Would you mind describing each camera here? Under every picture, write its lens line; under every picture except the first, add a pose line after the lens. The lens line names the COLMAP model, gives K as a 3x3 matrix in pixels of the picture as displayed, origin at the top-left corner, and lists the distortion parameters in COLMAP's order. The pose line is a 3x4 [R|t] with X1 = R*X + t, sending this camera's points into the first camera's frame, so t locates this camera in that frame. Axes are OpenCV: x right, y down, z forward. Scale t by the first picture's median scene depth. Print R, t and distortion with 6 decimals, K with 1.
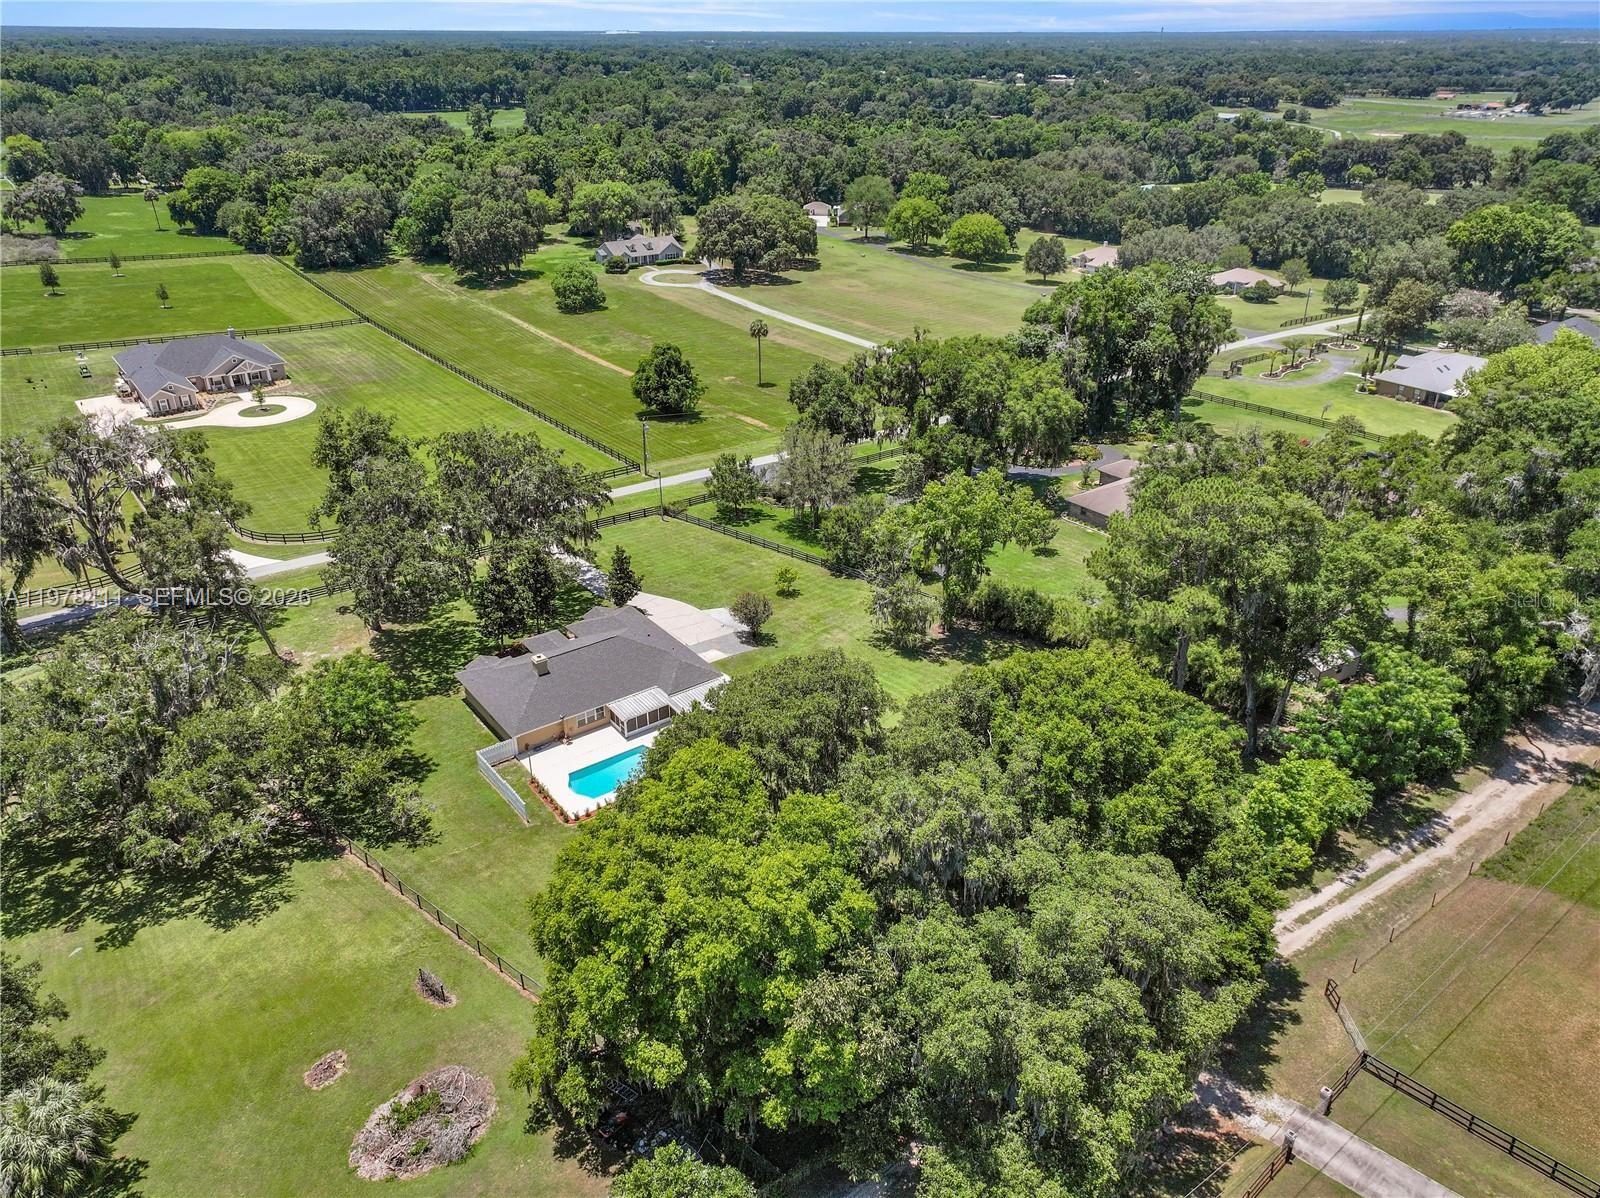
lens RADIAL K [[1100.7, 0, 800.0], [0, 1100.7, 599.0], [0, 0, 1]] dist [-0.004338, 0.022334]
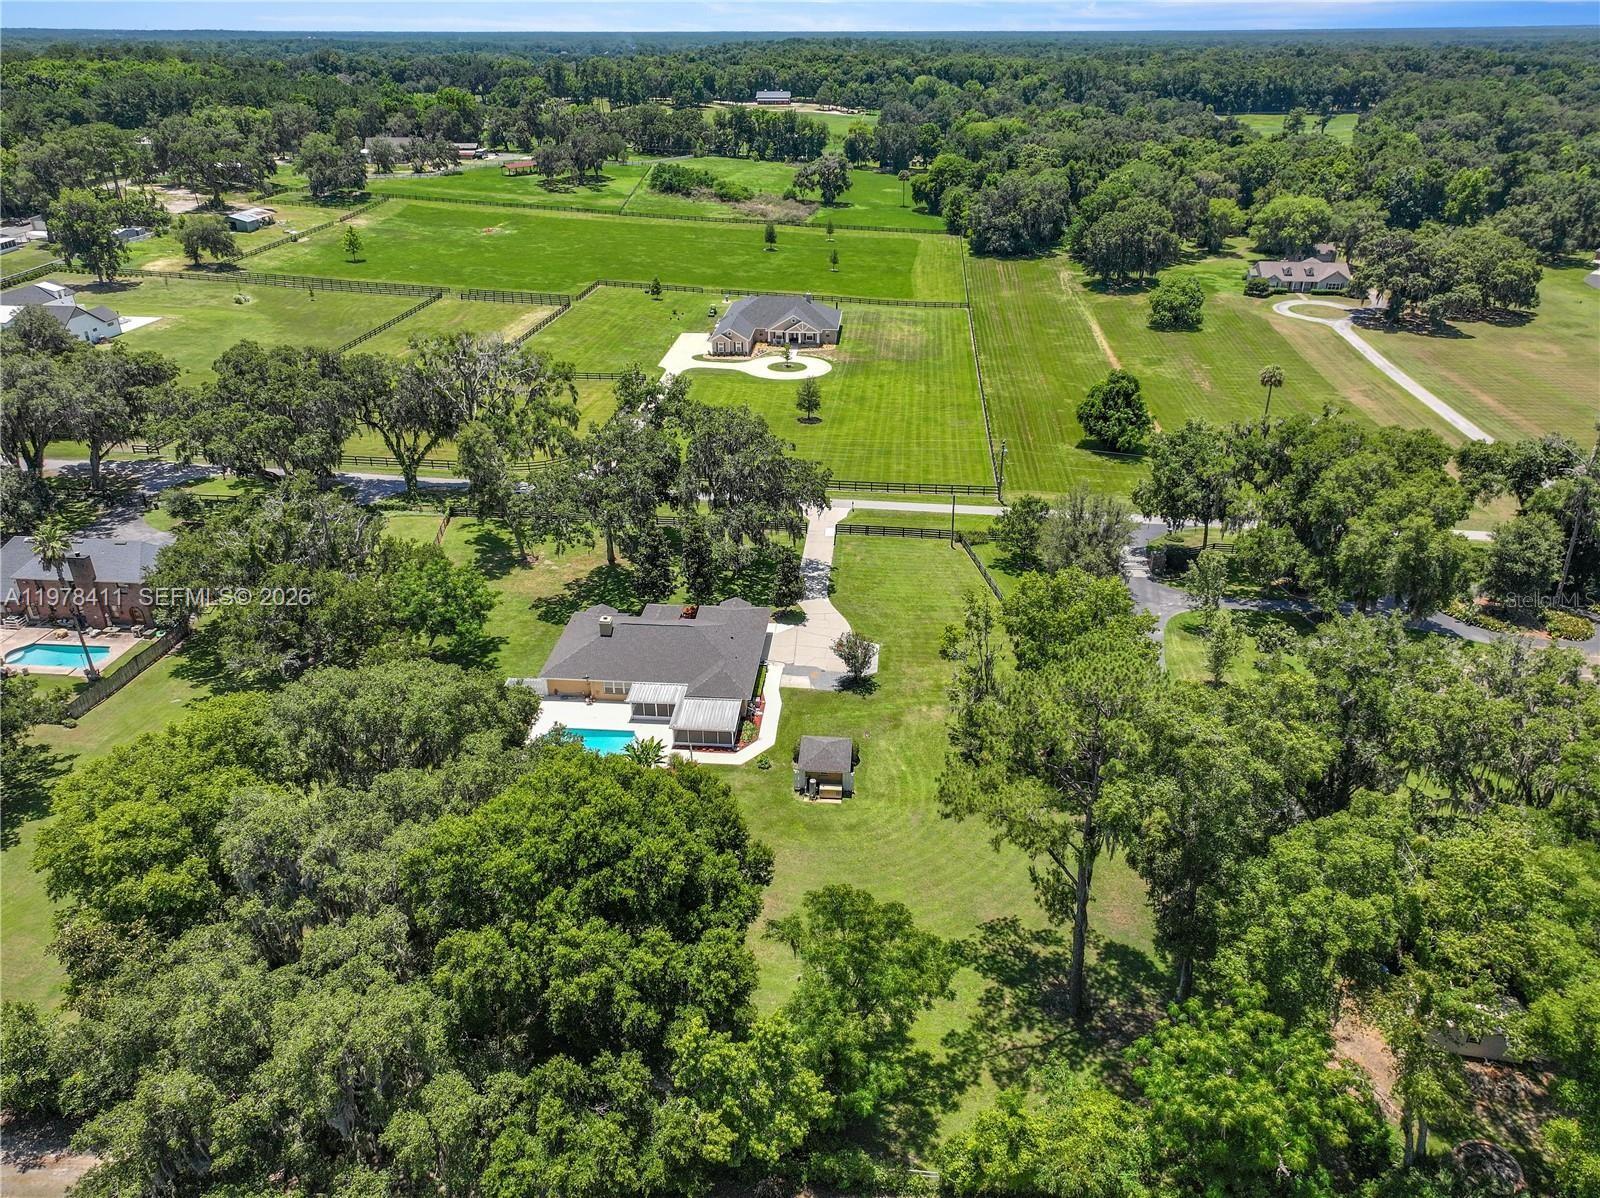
lens RADIAL K [[1102.5, 0, 823.7], [0, 1102.5, 595.0], [0, 0, 1]] dist [0.001675, 0.028284]
pose [[0.757755, 0.296578, -0.581247, 0.175438], [-0.299286, 0.949492, 0.094302, -0.043505], [0.579857, 0.102501, 0.808244, 0.085937]]
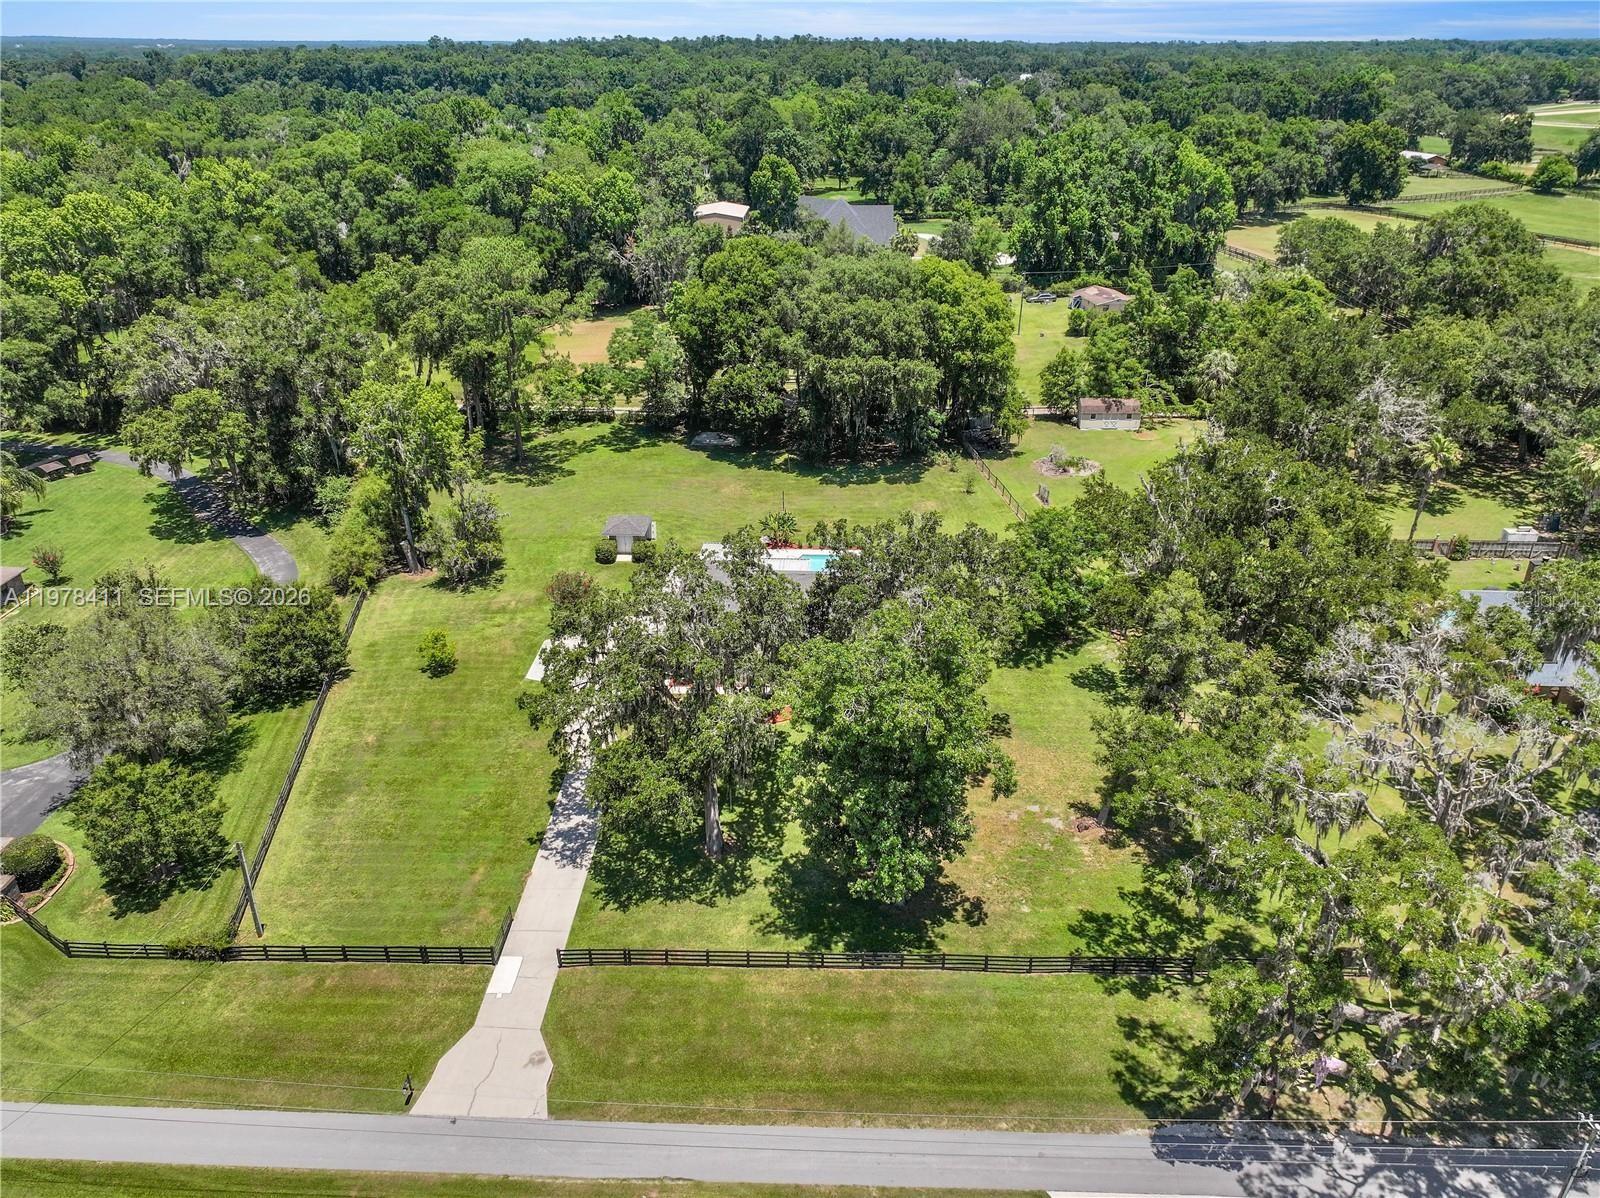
lens RADIAL K [[1141.8, 0, 793.5], [0, 1141.8, 602.1], [0, 0, 1]] dist [0.004423, 0.009516]
pose [[-0.763459, -0.288370, 0.577905, -0.256191], [0.294031, 0.641496, 0.708540, -0.208711], [-0.575045, 0.710863, -0.404966, 0.477959]]
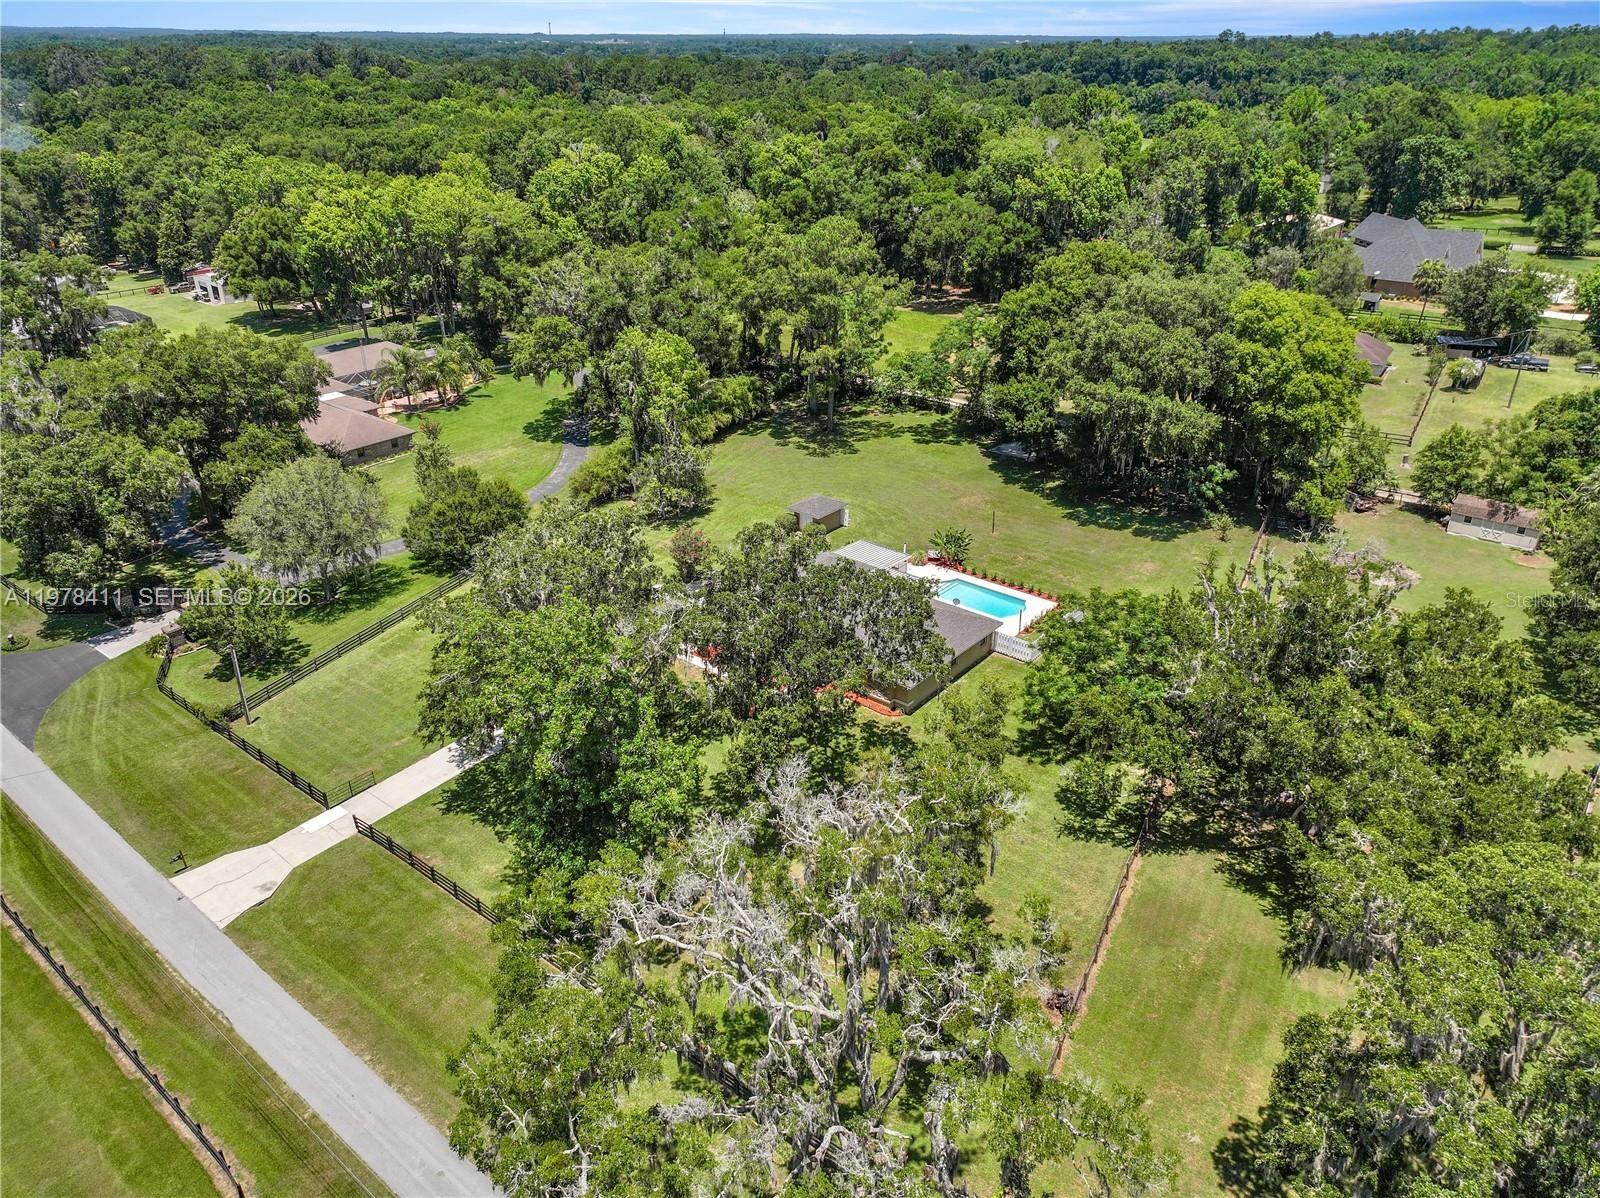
lens RADIAL K [[1128.7, 0, 798.2], [0, 1128.7, 602.4], [0, 0, 1]] dist [-0.002787, 0.021101]
pose [[-0.223725, -0.442594, 0.868365, -0.330213], [0.443855, 0.746935, 0.495057, -0.139556], [-0.867721, 0.496185, 0.029340, 0.348820]]
